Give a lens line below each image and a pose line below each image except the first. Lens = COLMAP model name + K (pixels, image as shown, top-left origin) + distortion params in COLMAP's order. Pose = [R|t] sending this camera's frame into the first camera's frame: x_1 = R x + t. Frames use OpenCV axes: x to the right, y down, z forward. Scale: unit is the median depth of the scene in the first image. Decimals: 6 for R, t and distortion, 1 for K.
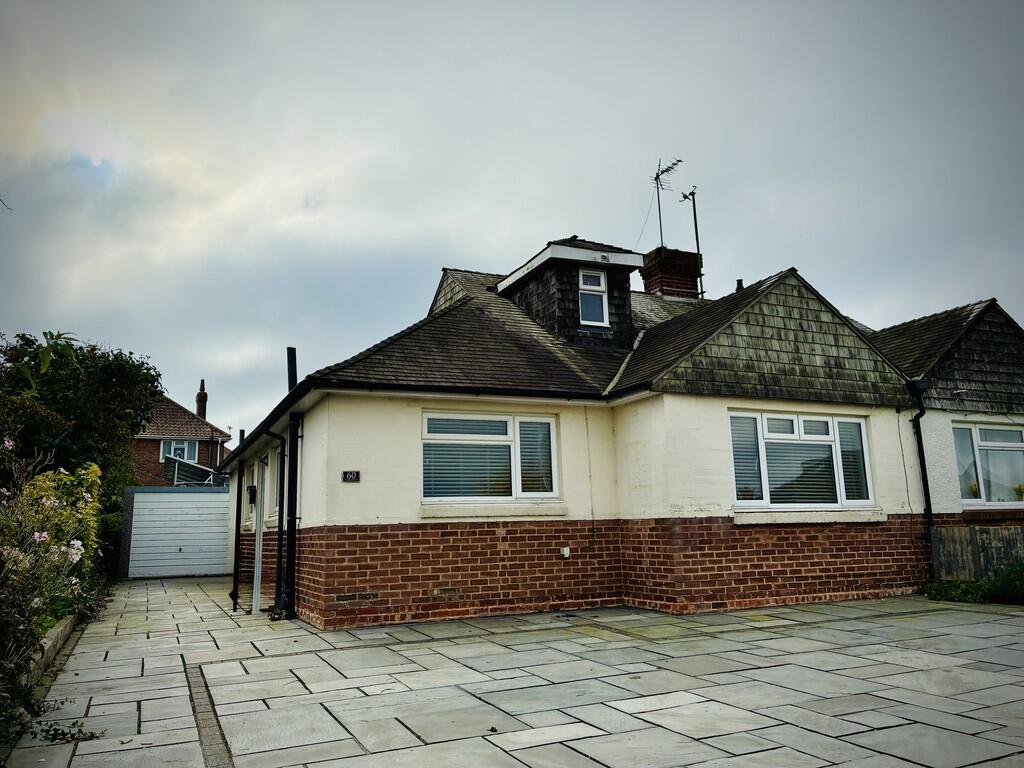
lens RADIAL K [[754.7, 0, 508.6], [0, 754.7, 379.5], [0, 0, 1]] dist [0.040099, -0.031680]
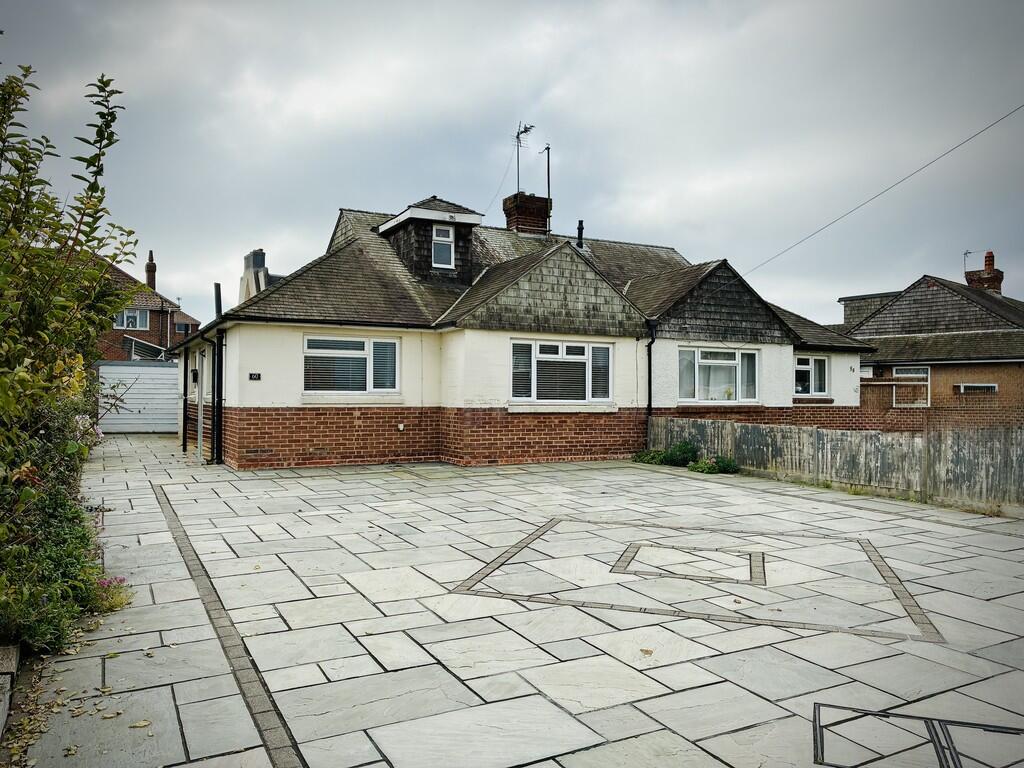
lens RADIAL K [[754.7, 0, 517.0], [0, 754.7, 384.0], [0, 0, 1]] dist [0.040099, -0.031680]
pose [[0.997313, 0.032032, 0.065881, 0.194782], [-0.043519, 0.982505, 0.181082, -0.139723], [-0.058928, -0.183463, 0.981259, -0.484657]]
